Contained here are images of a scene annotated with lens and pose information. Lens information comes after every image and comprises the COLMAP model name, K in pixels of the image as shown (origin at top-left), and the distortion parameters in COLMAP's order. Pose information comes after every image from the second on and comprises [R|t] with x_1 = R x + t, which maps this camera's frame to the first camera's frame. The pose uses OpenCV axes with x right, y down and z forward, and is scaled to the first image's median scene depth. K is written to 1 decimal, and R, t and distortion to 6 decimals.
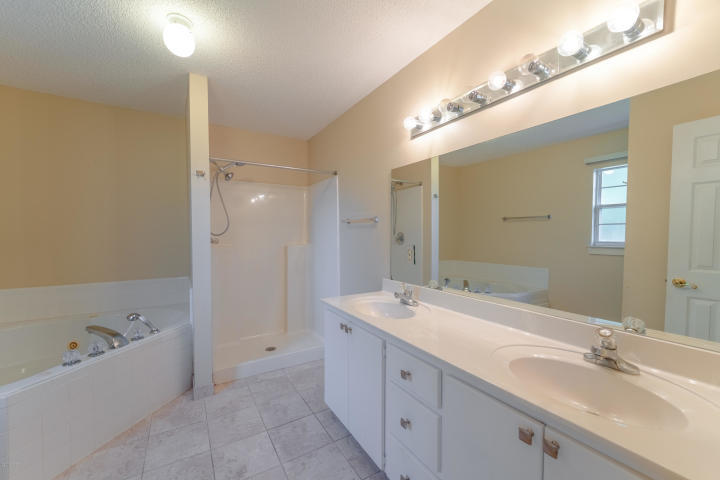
lens RADIAL K [[291.8, 0, 362.5], [0, 291.8, 243.7], [0, 0, 1]] dist [0.000388, 0.000511]
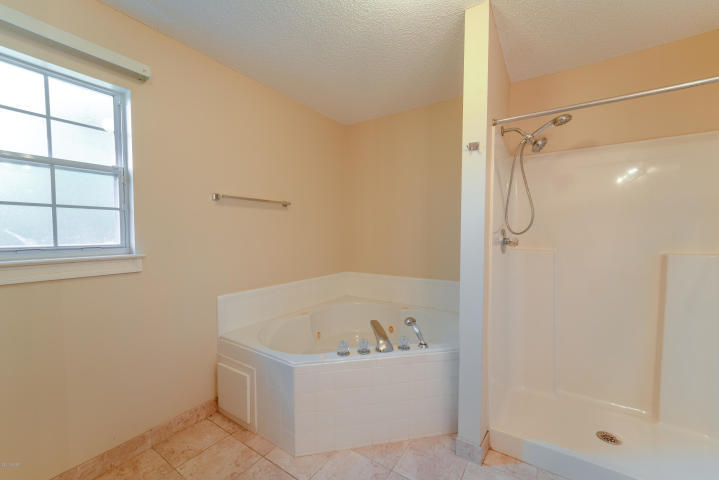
lens RADIAL K [[291.3, 0, 362.0], [0, 291.3, 243.7], [0, 0, 1]] dist [0.000388, 0.000511]
pose [[0.404216, 0.037811, -0.913882, -0.011550], [-0.029039, 0.999172, 0.028496, -0.017471], [0.914203, 0.015019, 0.404979, 0.467064]]
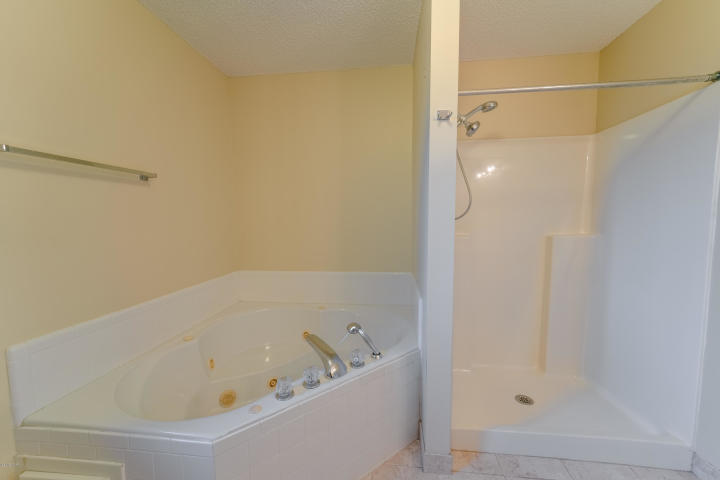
lens RADIAL K [[284.0, 0, 358.7], [0, 284.0, 243.3], [0, 0, 1]] dist [0.002751, 0.000239]
pose [[0.779942, 0.045803, -0.624174, -0.314239], [-0.012788, 0.998276, 0.057276, -0.011046], [0.625721, -0.036690, 0.779183, 0.426583]]
